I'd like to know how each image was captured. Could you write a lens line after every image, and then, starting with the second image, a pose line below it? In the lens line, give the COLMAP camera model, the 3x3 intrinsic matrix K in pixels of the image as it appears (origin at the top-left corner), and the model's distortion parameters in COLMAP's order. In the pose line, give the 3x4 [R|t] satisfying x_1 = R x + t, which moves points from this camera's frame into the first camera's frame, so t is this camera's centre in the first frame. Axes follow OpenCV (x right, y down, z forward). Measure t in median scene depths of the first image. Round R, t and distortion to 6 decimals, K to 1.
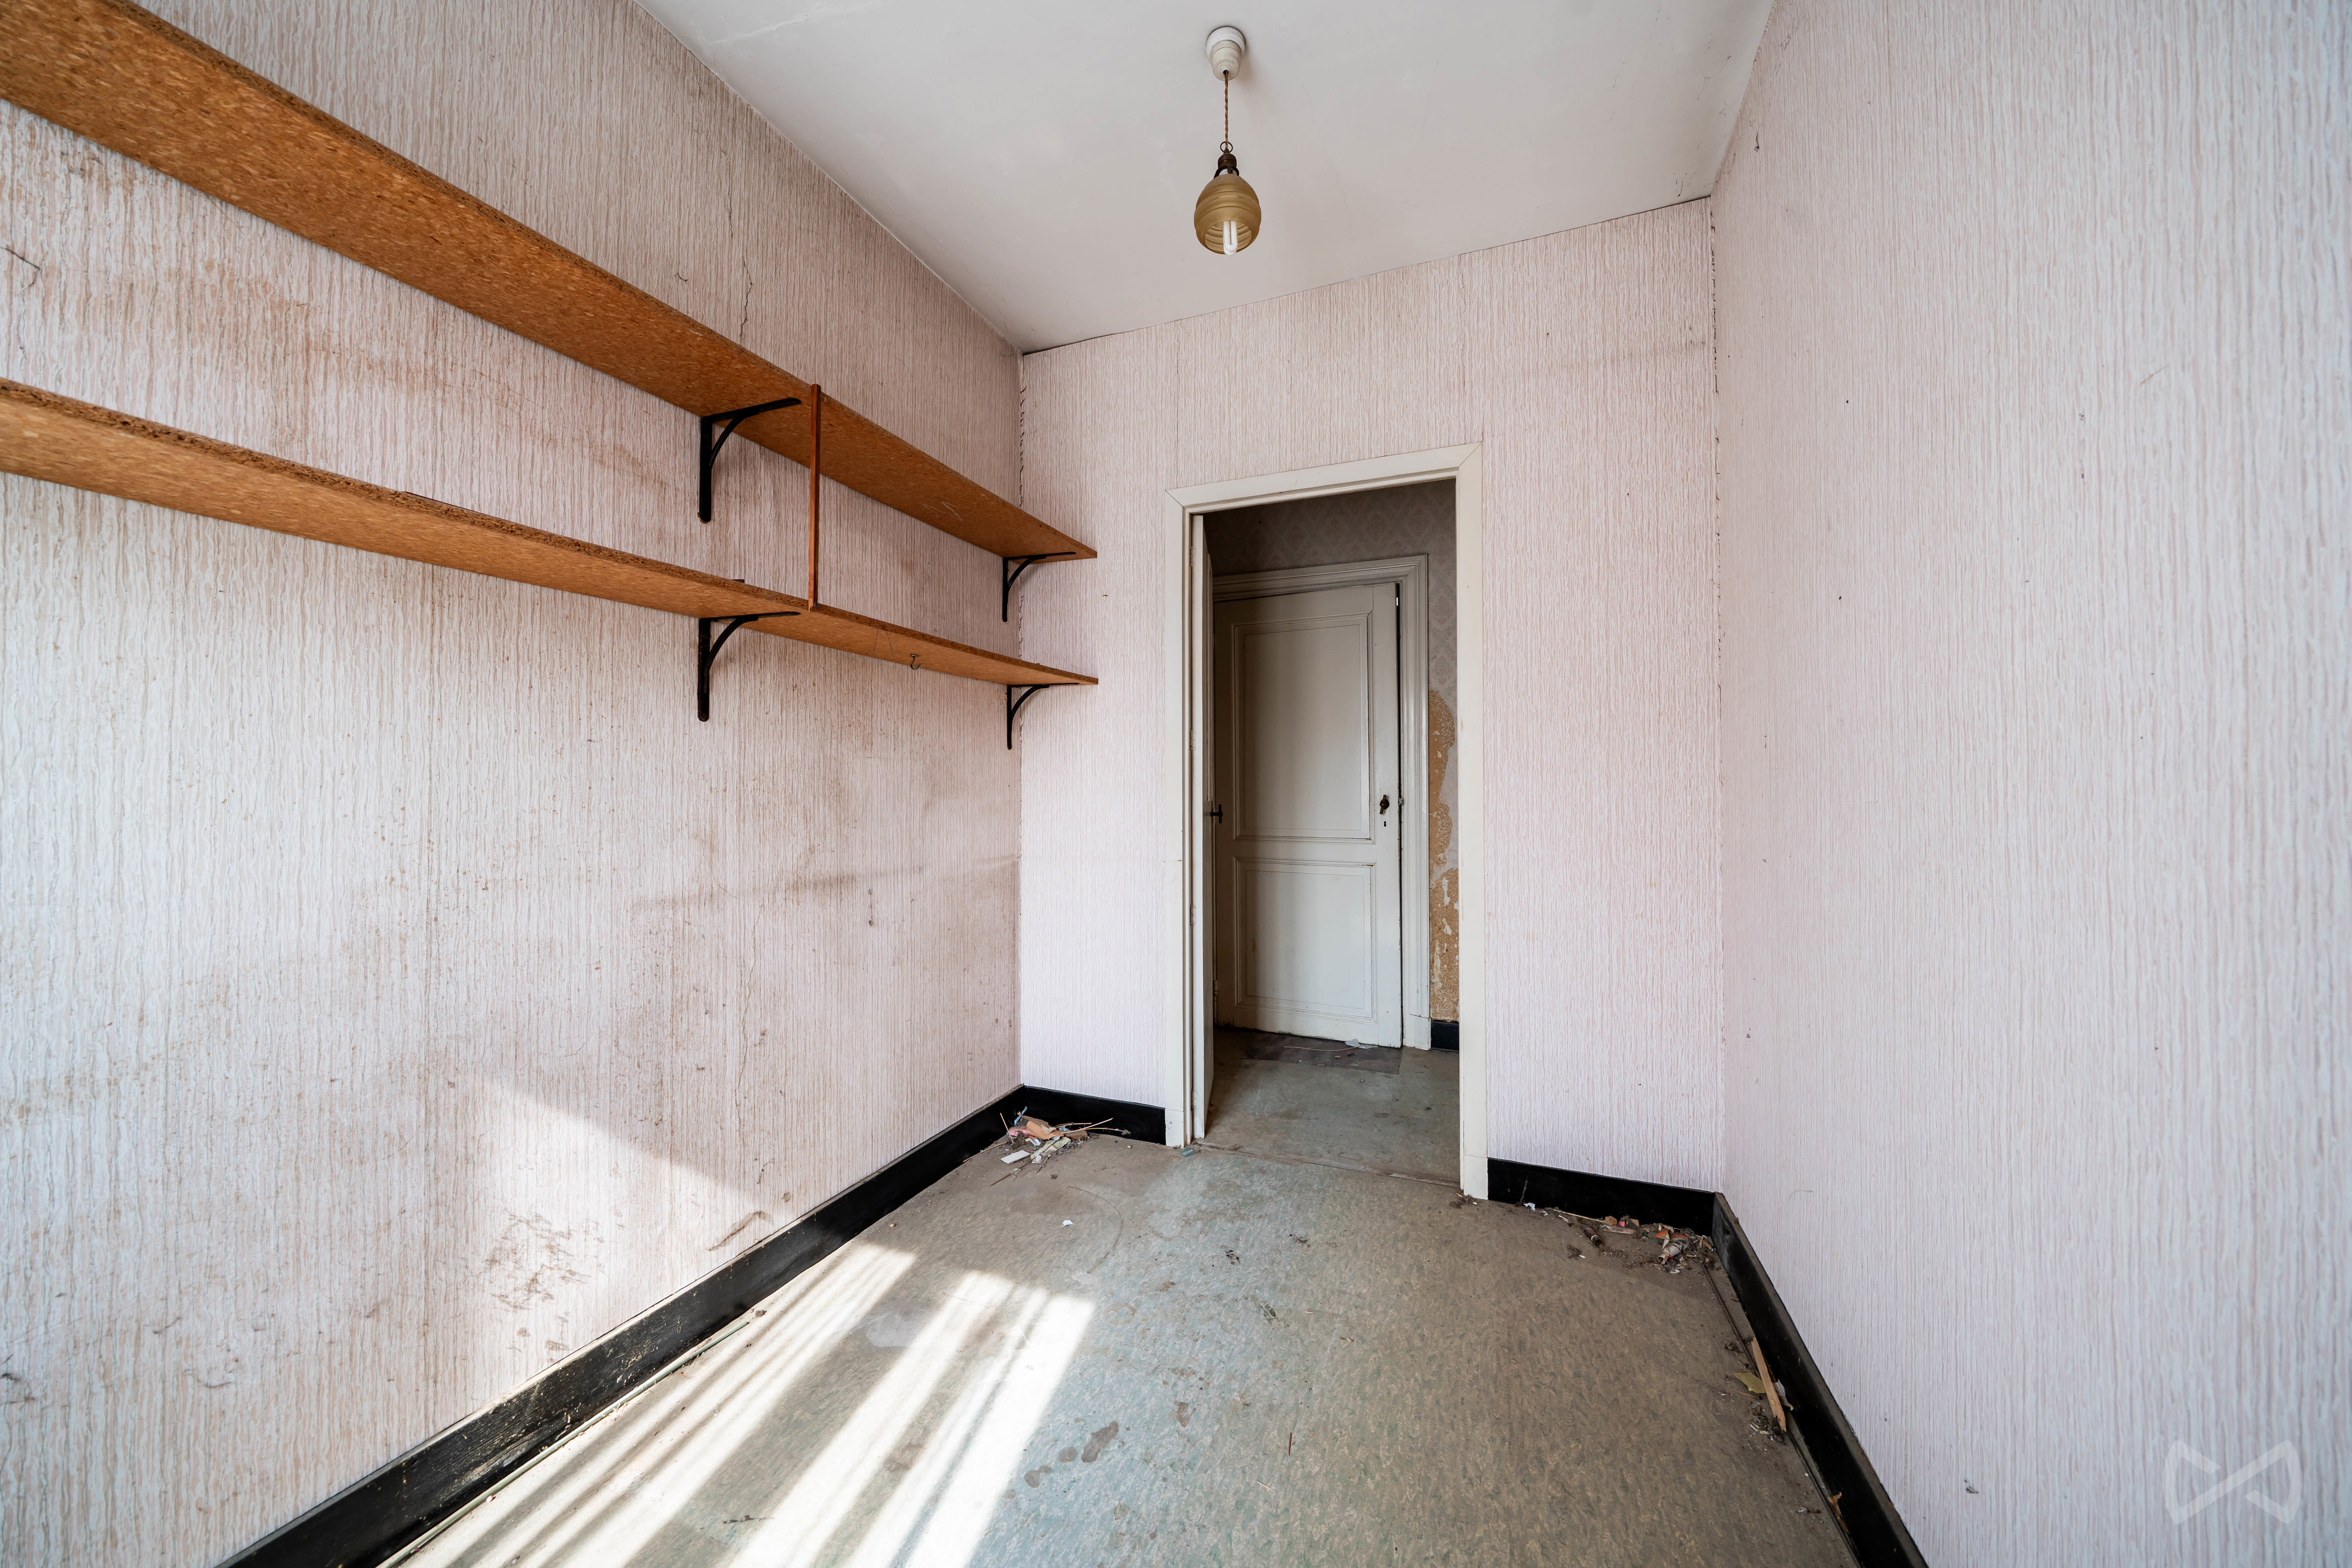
lens RADIAL K [[811.6, 0, 1176.0], [0, 811.6, 784.0], [0, 0, 1]] dist [0.000556, -0.000054]
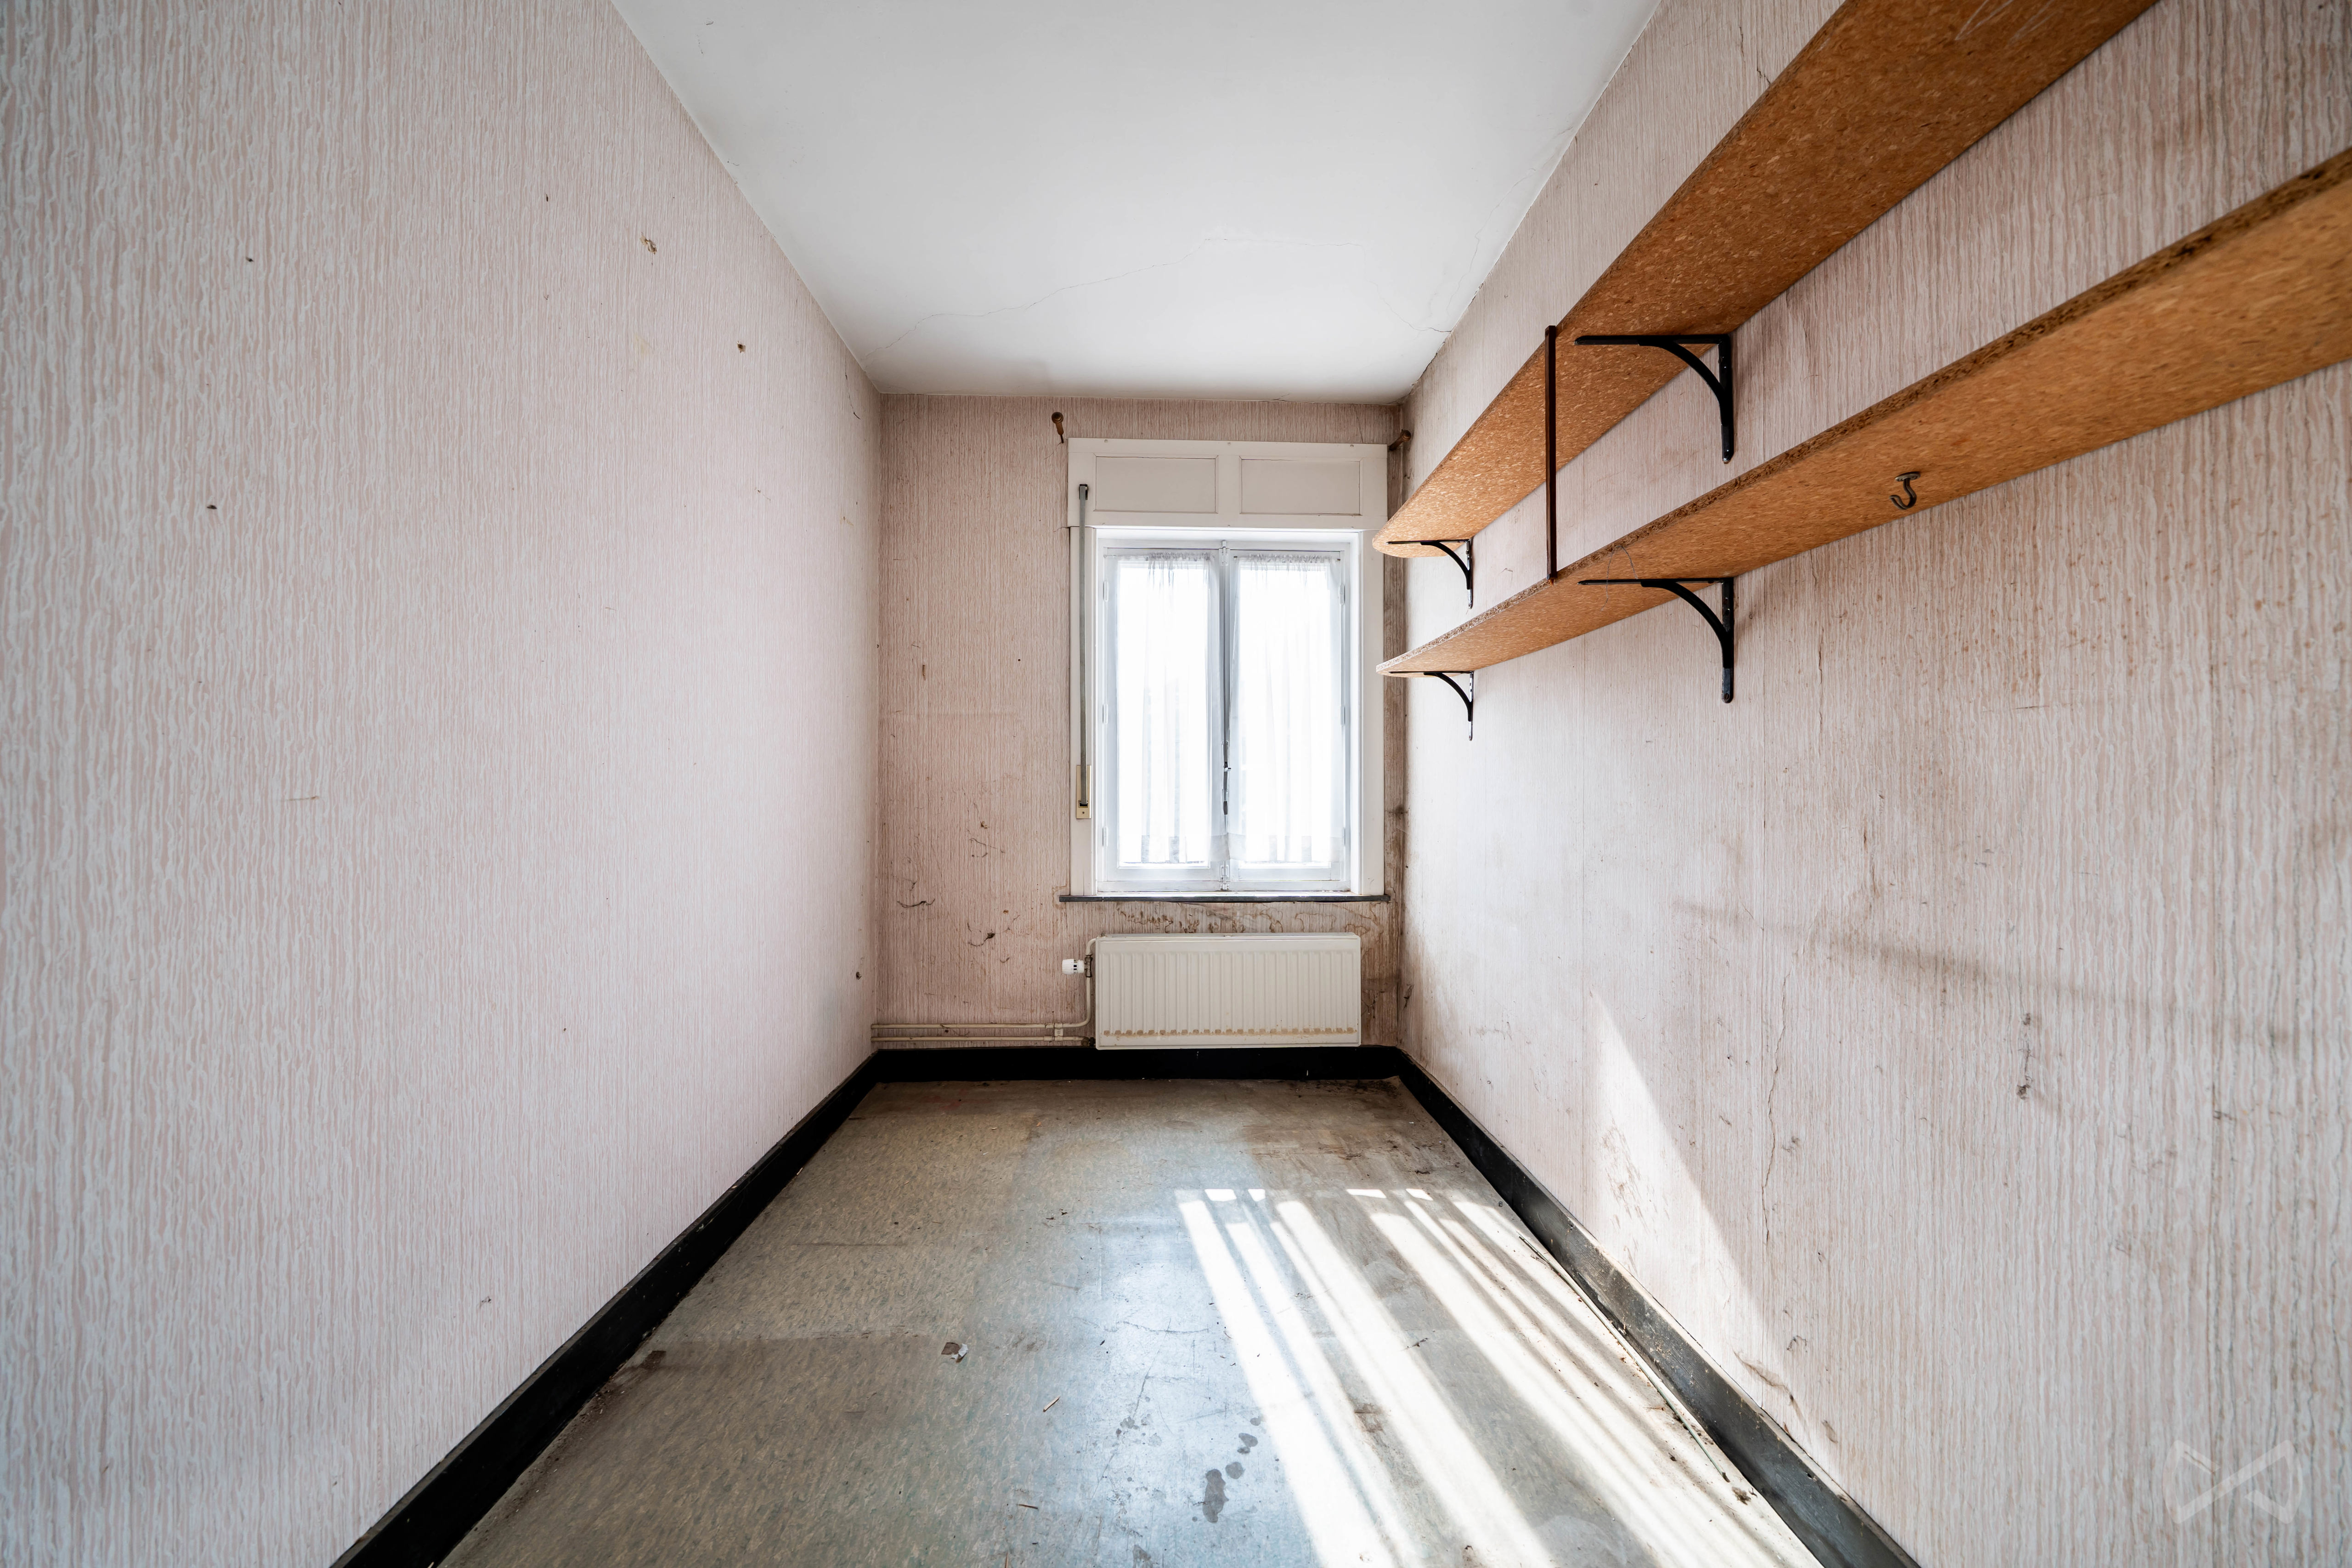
lens RADIAL K [[789.2, 0, 1168.9], [0, 789.2, 788.2], [0, 0, 1]] dist [-0.004657, -0.000432]
pose [[-0.916659, -0.001438, -0.399667, 0.251019], [0.003205, 0.999935, -0.010950, 0.015972], [0.399657, -0.011318, -0.916595, 1.458120]]
